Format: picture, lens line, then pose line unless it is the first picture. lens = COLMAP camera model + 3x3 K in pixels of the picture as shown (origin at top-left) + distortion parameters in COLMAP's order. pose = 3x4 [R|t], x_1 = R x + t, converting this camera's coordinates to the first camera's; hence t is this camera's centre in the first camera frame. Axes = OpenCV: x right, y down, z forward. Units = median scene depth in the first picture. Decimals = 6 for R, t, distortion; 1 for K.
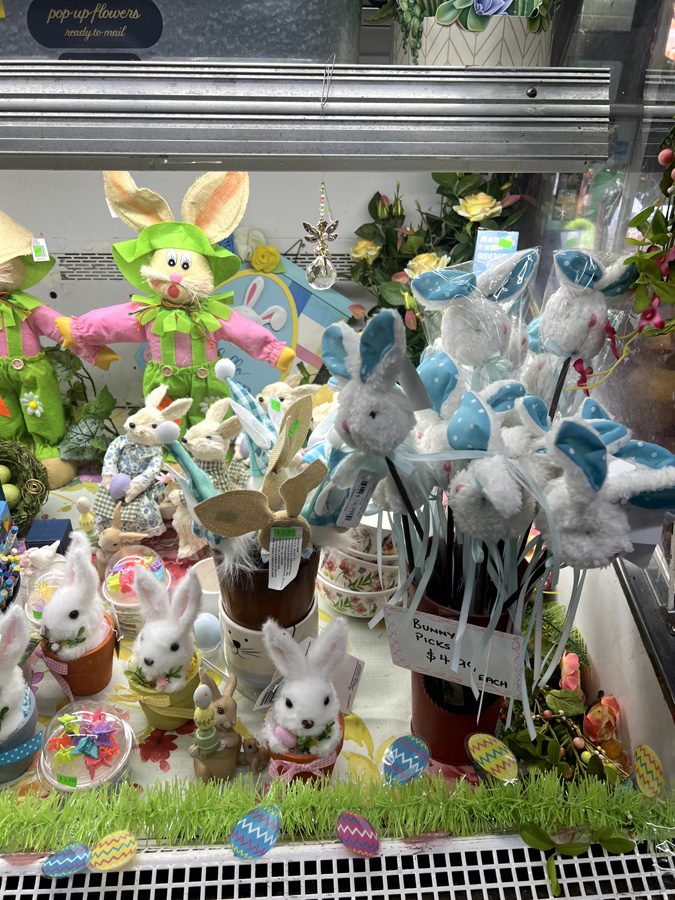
lens RADIAL K [[672.3, 0, 337.5], [0, 672.3, 450.0], [0, 0, 1]] dist [0.056242, -0.063438]
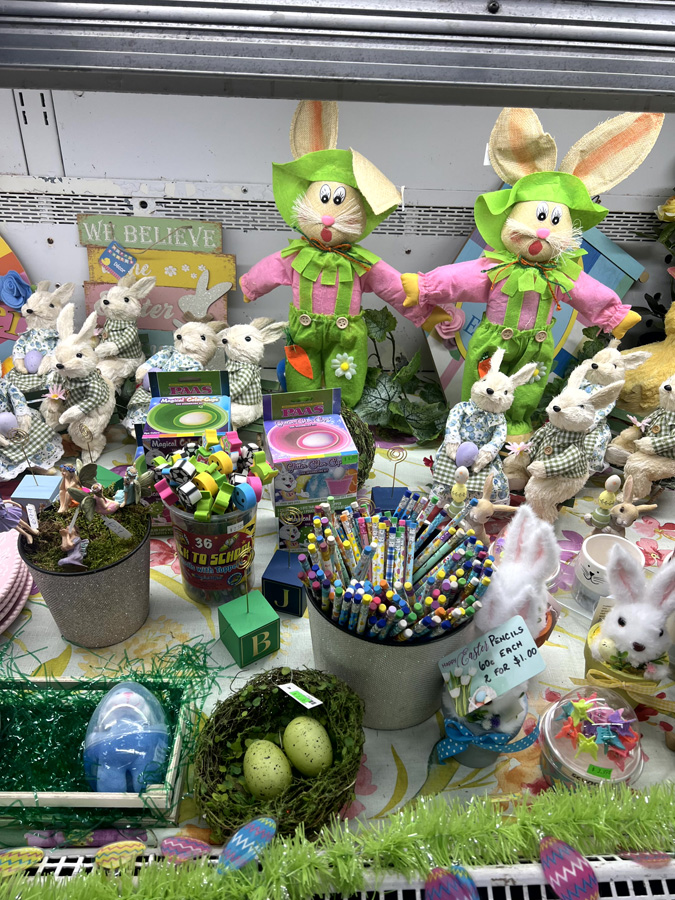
lens RADIAL K [[672.3, 0, 337.5], [0, 672.3, 450.0], [0, 0, 1]] dist [0.056242, -0.063438]
pose [[0.999391, 0.022783, 0.026433, -0.524802], [-0.024176, 0.998269, 0.053623, -0.000100], [-0.025166, -0.054230, 0.998211, 0.059756]]
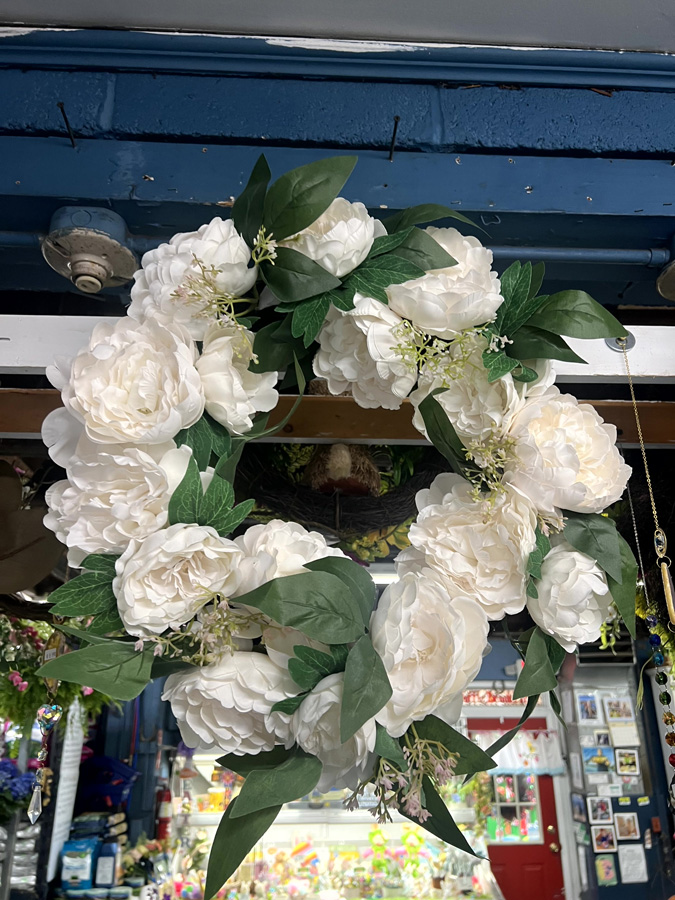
lens RADIAL K [[672.3, 0, 337.5], [0, 672.3, 450.0], [0, 0, 1]] dist [0.056242, -0.063438]
pose [[0.999144, 0.005296, 0.041023, -1.127615], [0.028524, 0.630019, -0.776056, 2.134644], [-0.029955, 0.776562, 0.629329, -5.246166]]
